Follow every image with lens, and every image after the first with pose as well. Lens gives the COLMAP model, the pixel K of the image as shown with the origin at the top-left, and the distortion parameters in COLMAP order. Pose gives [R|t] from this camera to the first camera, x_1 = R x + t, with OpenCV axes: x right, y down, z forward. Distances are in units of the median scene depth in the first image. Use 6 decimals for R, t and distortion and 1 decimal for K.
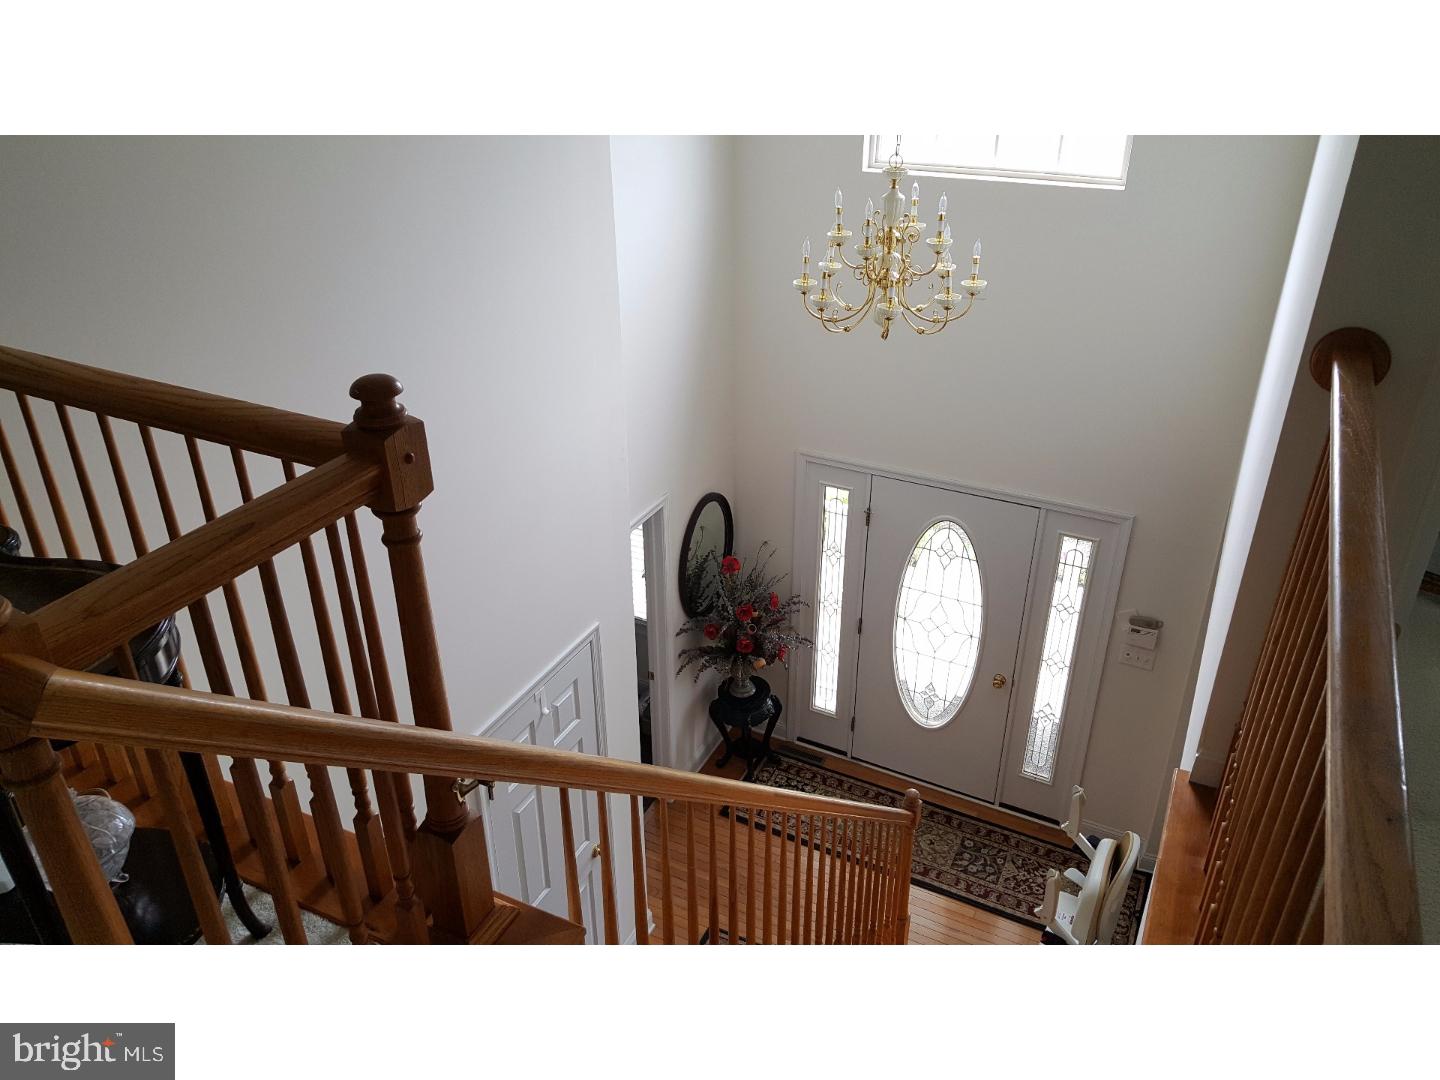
lens RADIAL K [[1069.1, 0, 720.5], [0, 1069.1, 540.1], [0, 0, 1]] dist [0.110747, 0.000373]
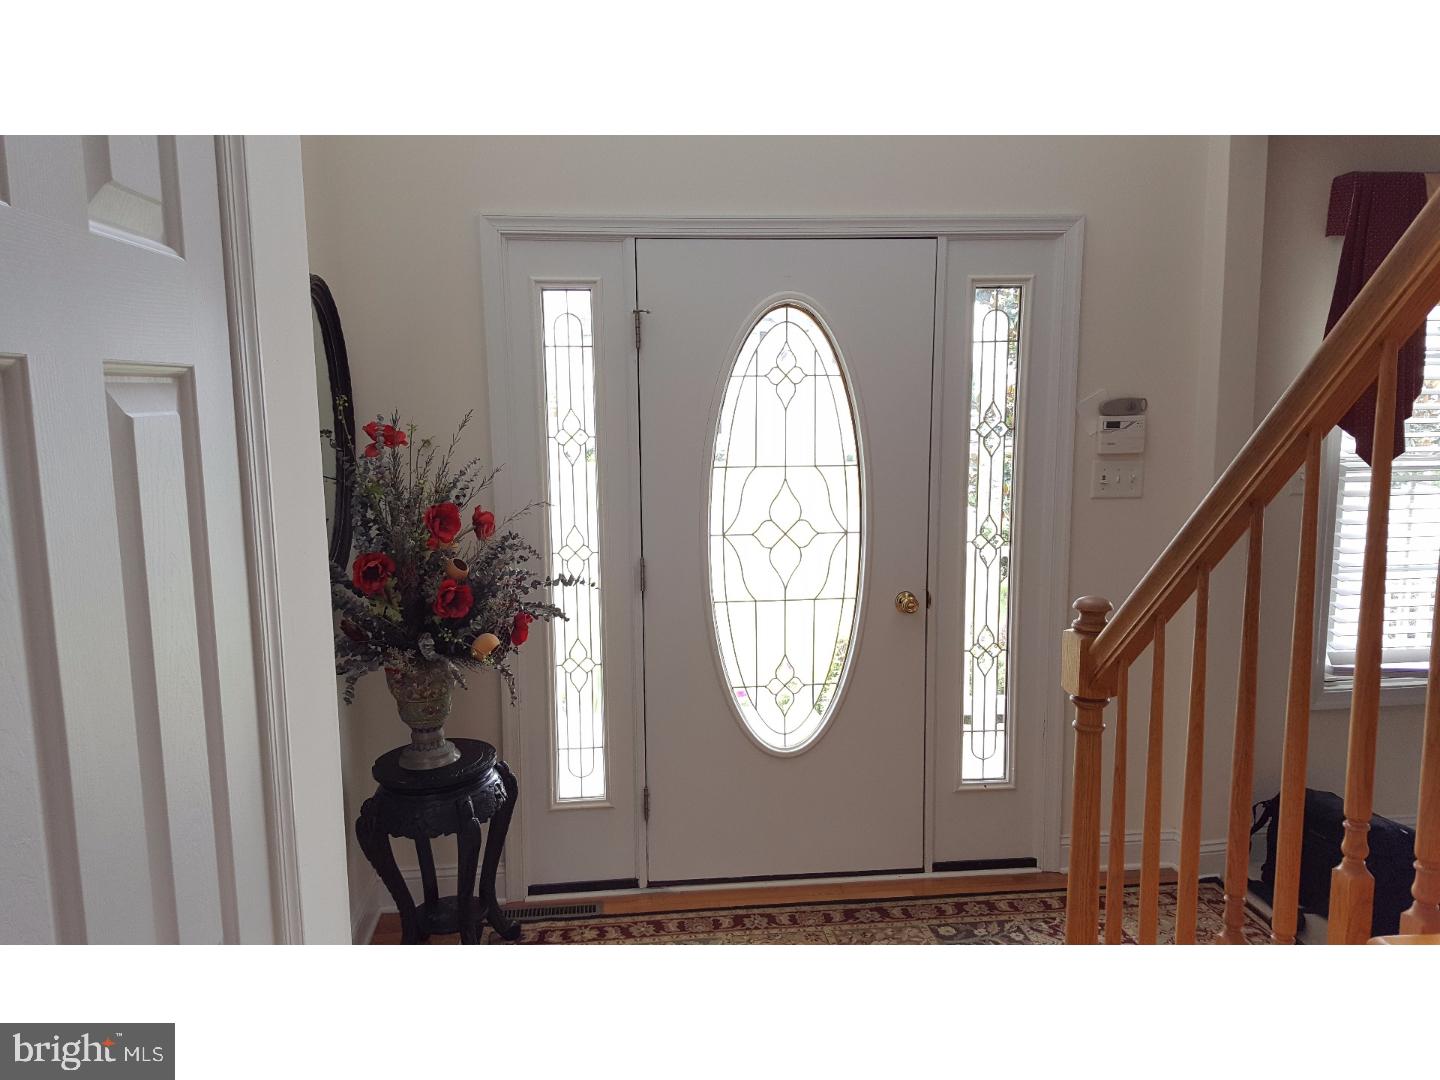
lens RADIAL K [[1069.1, 0, 718.2], [0, 1069.1, 541.1], [0, 0, 1]] dist [0.110747, 0.000373]
pose [[0.841945, -0.089001, 0.532172, -0.116772], [0.272175, 0.921677, -0.276464, 0.224685], [-0.465886, 0.377611, 0.800225, 0.577374]]
